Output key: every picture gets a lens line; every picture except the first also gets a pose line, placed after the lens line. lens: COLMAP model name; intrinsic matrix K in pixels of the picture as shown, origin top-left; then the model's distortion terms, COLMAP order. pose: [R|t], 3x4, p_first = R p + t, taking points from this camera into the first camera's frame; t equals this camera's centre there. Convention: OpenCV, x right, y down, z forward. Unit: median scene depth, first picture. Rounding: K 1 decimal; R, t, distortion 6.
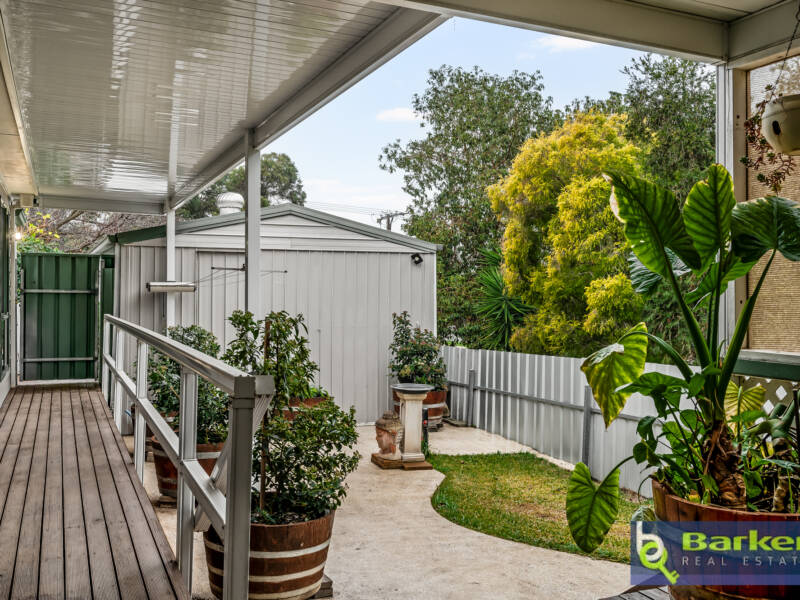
lens RADIAL K [[792.2, 0, 400.8], [0, 792.2, 284.7], [0, 0, 1]] dist [0.006017, 0.001616]
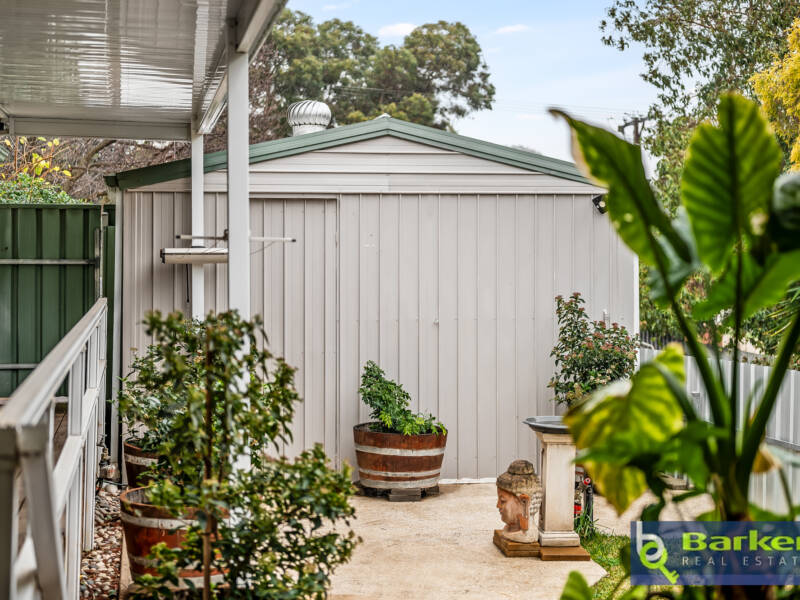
lens RADIAL K [[1337.1, 0, 398.8], [0, 1337.1, 242.3], [0, 0, 1]] dist [0.011807, 0.038548]
pose [[0.976405, -0.006152, -0.215859, 0.098377], [0.007418, 0.999960, 0.005055, -0.011618], [0.215819, -0.006537, 0.976411, -0.015366]]
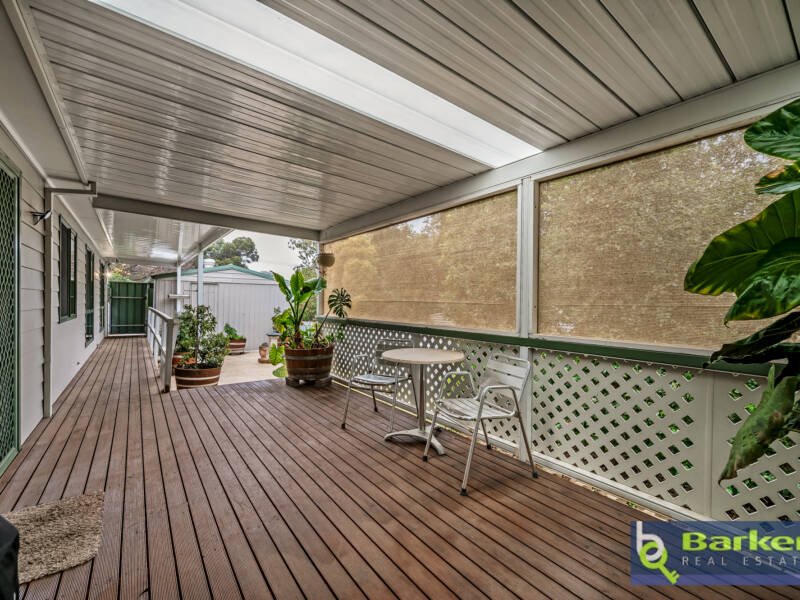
lens RADIAL K [[354.5, 0, 401.1], [0, 354.5, 302.1], [0, 0, 1]] dist [-0.000417, -0.000116]
pose [[0.971738, 0.010914, 0.235811, 0.130658], [-0.013900, 0.999843, 0.011005, -0.001865], [-0.235653, -0.013972, 0.971737, -0.262020]]
